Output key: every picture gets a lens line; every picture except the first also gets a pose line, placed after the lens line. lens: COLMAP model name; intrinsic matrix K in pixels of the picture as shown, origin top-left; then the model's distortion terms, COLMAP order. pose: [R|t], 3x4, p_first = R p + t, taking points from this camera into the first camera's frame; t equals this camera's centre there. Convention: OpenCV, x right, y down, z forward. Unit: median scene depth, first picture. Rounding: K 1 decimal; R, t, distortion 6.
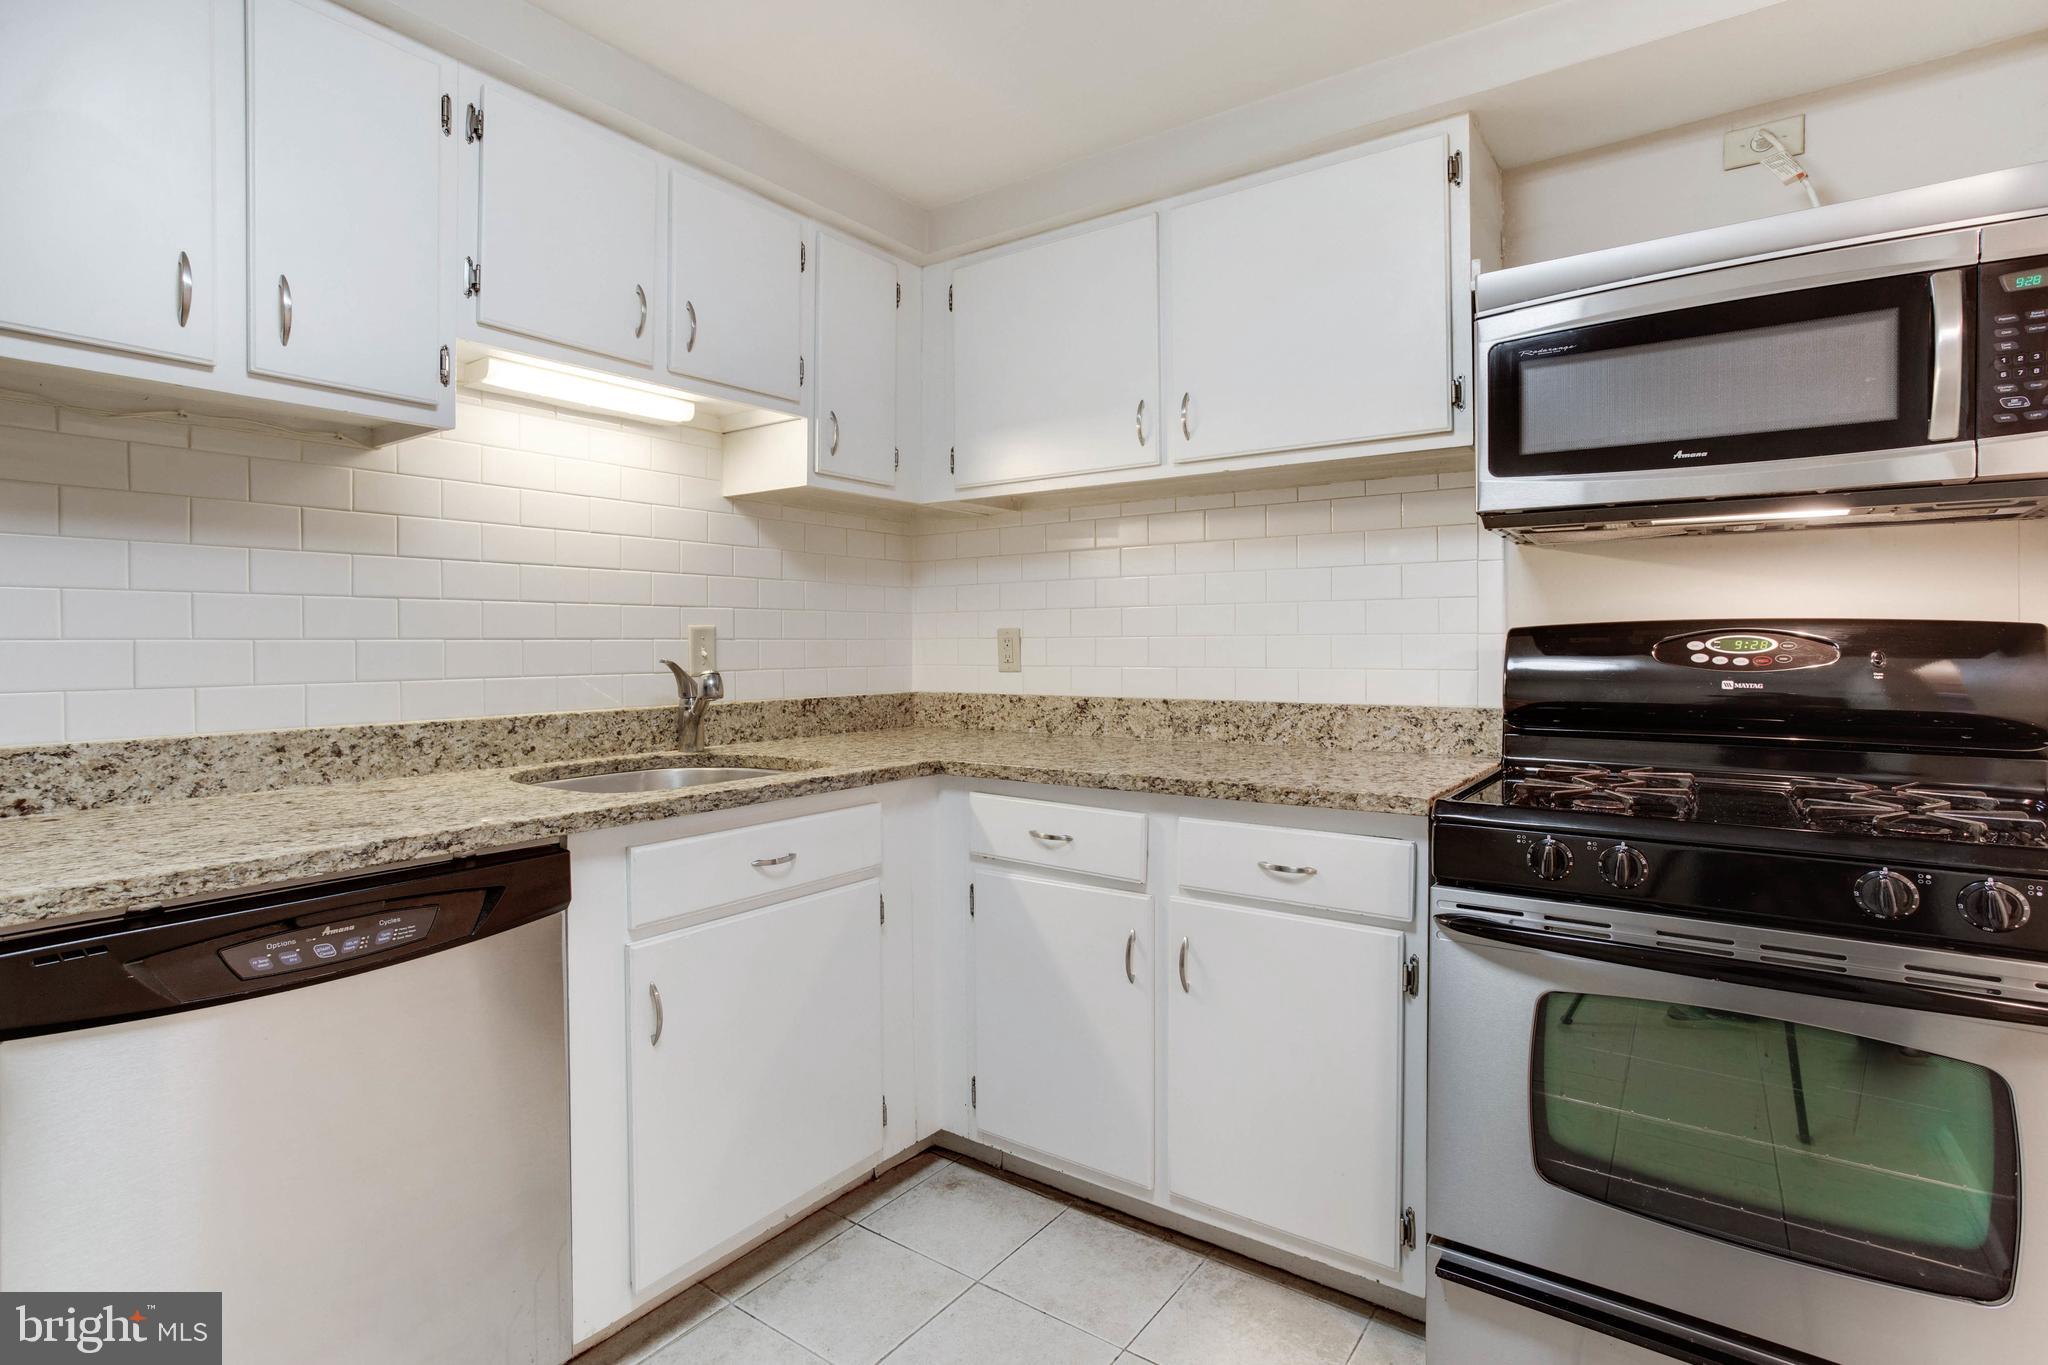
lens RADIAL K [[998.6, 0, 1069.7], [0, 998.6, 668.4], [0, 0, 1]] dist [-0.052581, 0.032402]
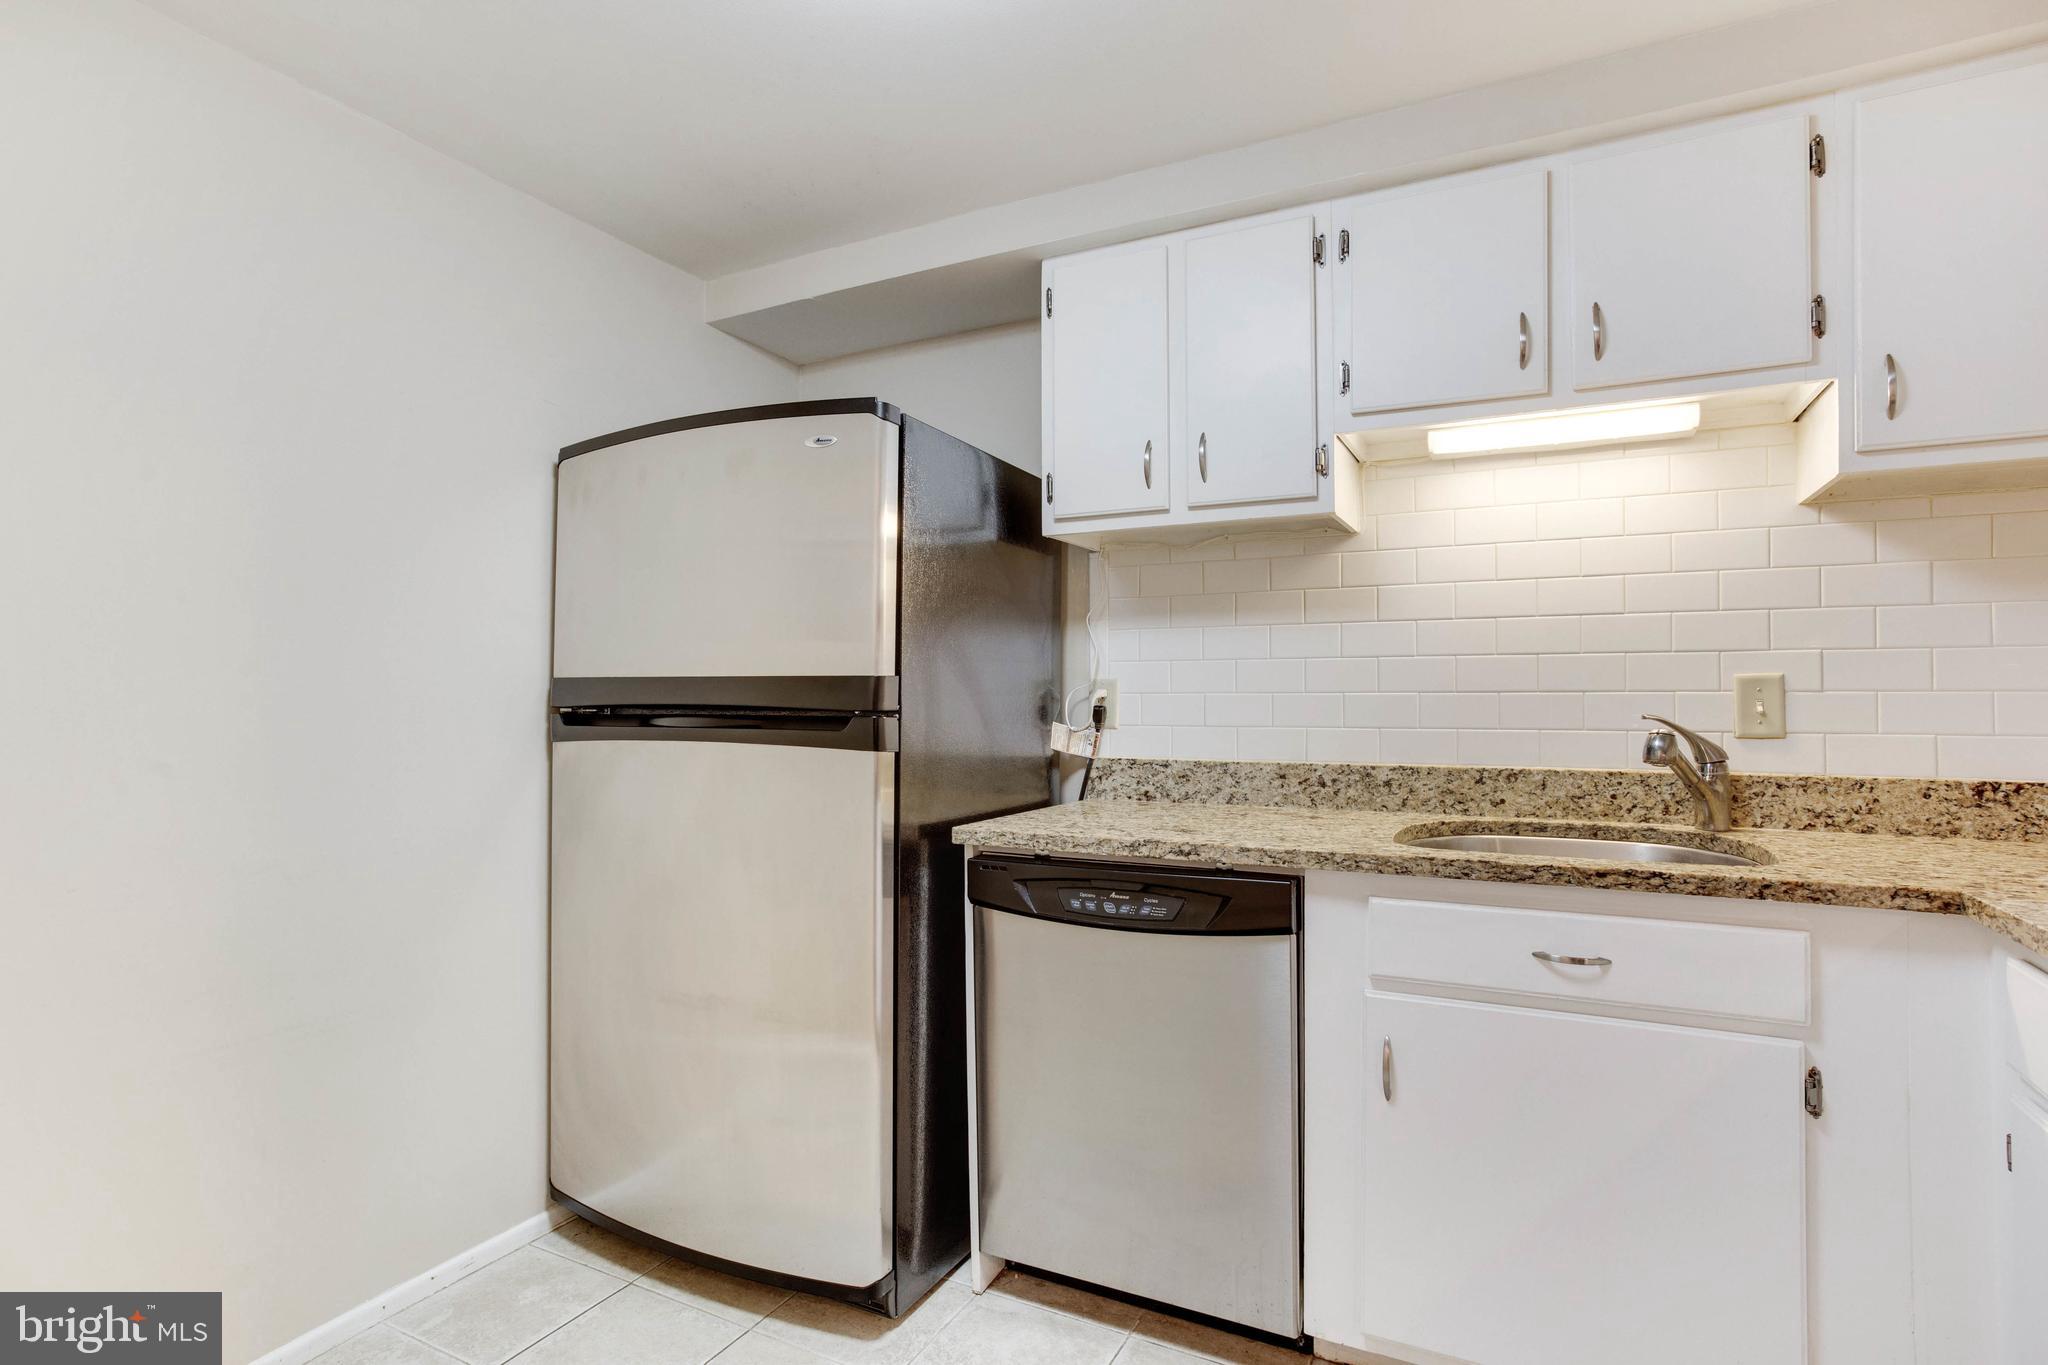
lens RADIAL K [[1017.9, 0, 989.8], [0, 1017.9, 692.8], [0, 0, 1]] dist [-0.054898, 0.033044]
pose [[0.132043, -0.002205, -0.991242, 0.430600], [-0.025133, 0.999669, -0.005571, -0.010761], [0.990925, 0.025648, 0.131944, 0.374689]]
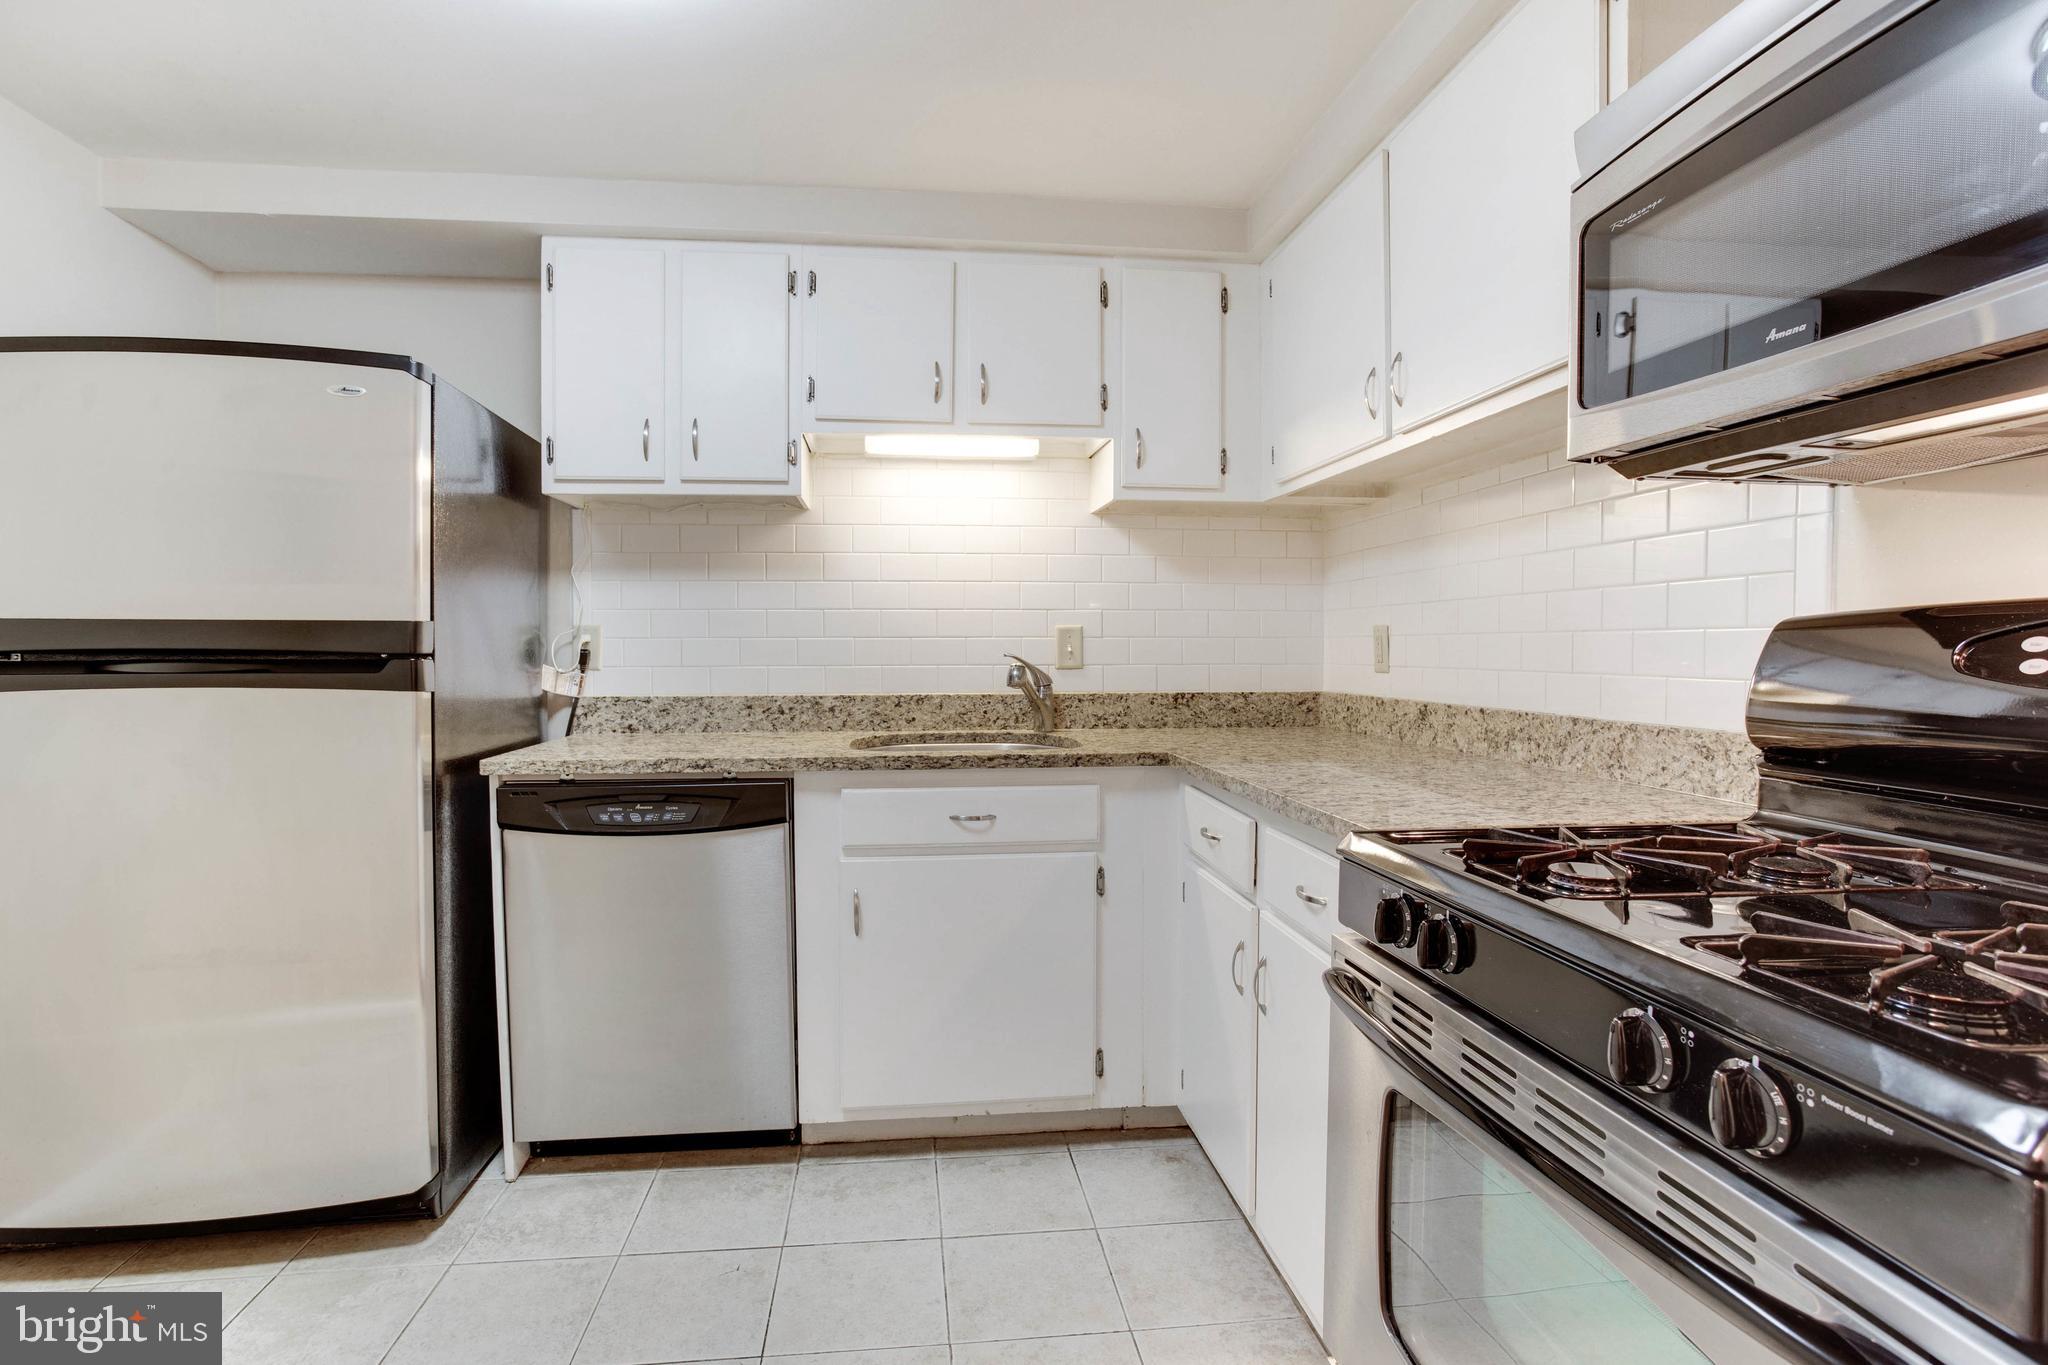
lens RADIAL K [[1017.9, 0, 989.8], [0, 1017.9, 692.8], [0, 0, 1]] dist [-0.054898, 0.033044]
pose [[0.668707, 0.037746, -0.742567, 0.594886], [-0.019480, 0.999257, 0.033252, -0.002578], [0.743270, -0.007771, 0.668946, 0.164098]]
